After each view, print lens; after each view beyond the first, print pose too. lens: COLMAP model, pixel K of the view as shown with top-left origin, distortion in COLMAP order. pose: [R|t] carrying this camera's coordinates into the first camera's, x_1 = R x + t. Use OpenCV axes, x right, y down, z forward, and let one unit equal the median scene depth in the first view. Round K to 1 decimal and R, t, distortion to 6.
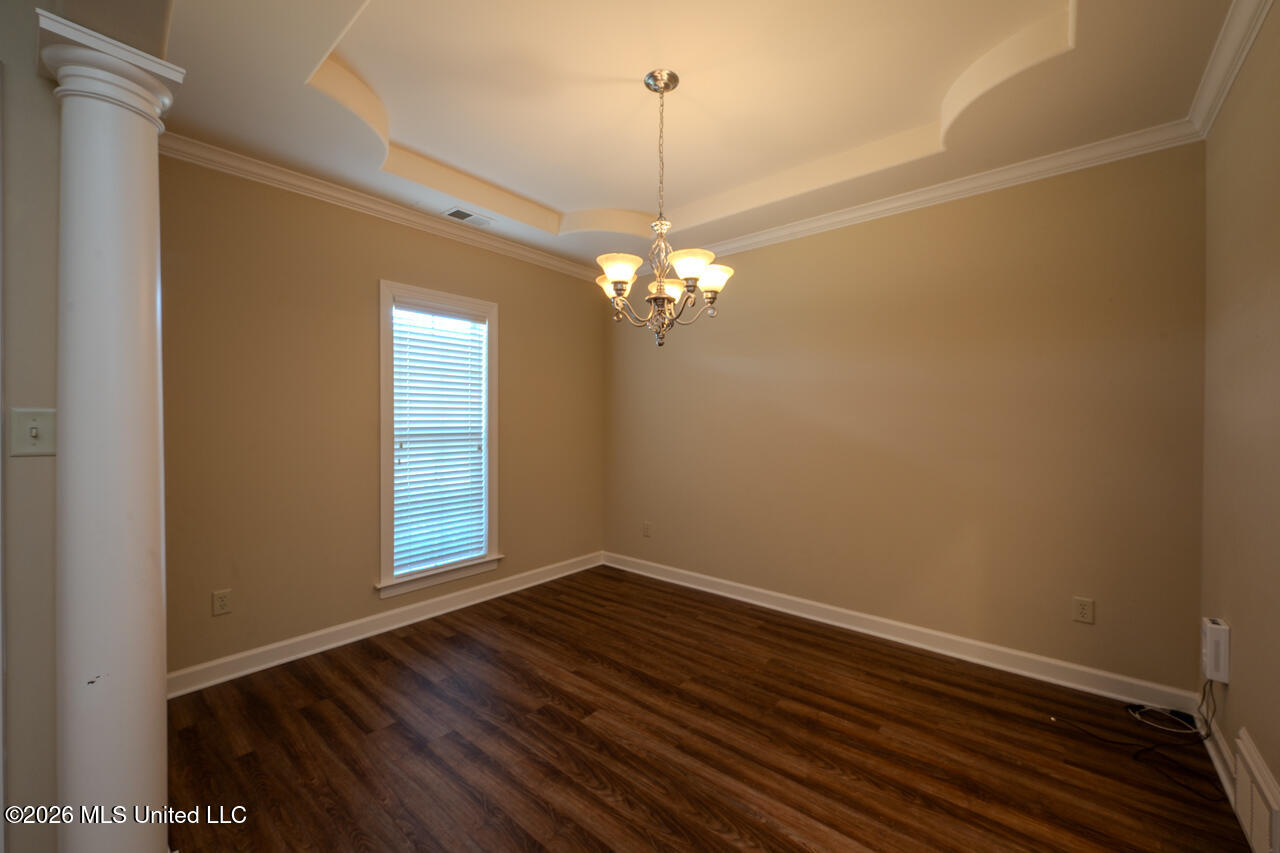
lens RADIAL K [[504.6, 0, 645.7], [0, 504.6, 420.1], [0, 0, 1]] dist [0.002180, 0.000171]
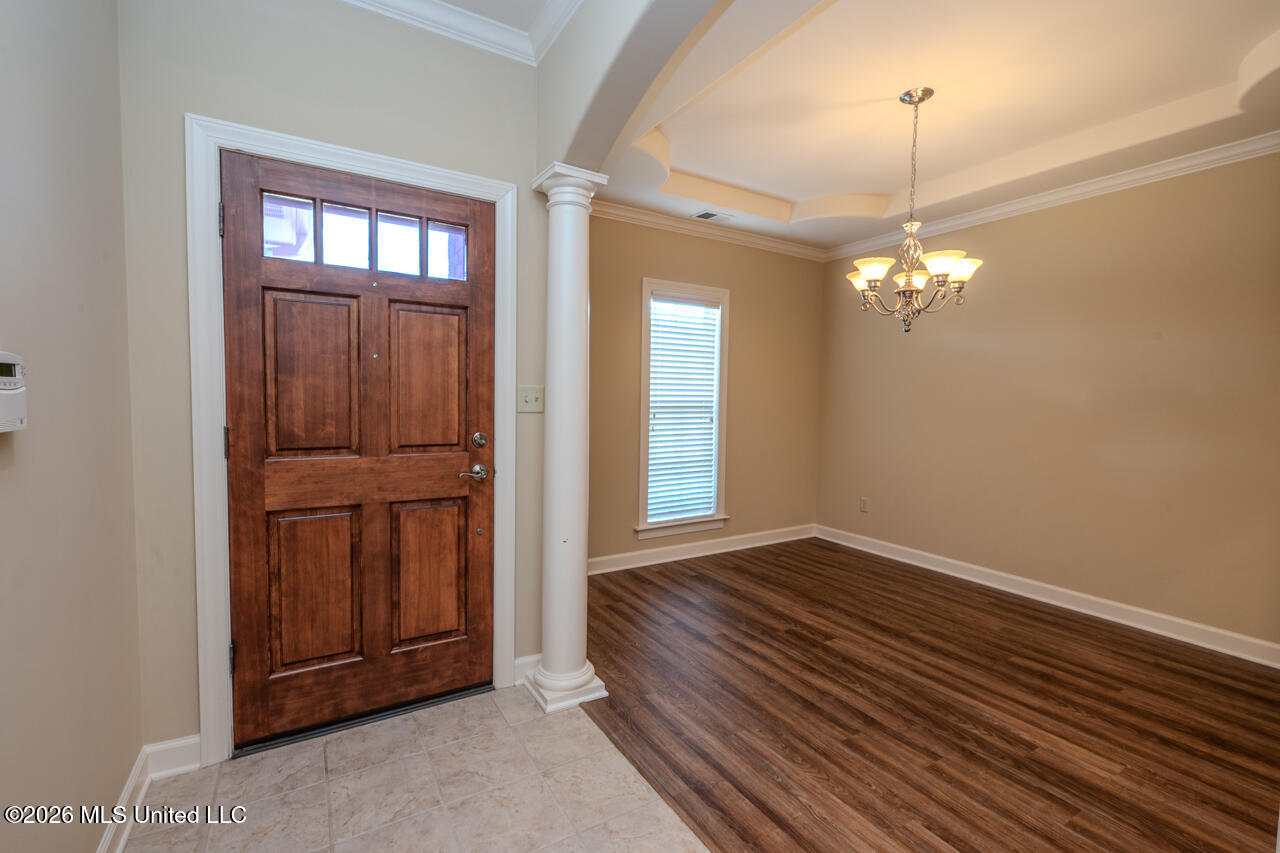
lens RADIAL K [[577.4, 0, 632.0], [0, 577.4, 423.2], [0, 0, 1]] dist [0.002574, -0.000643]
pose [[0.947077, 0.027911, -0.319789, -0.130232], [-0.012977, 0.998727, 0.048738, 0.004010], [0.320743, -0.042008, 0.946234, -0.431673]]
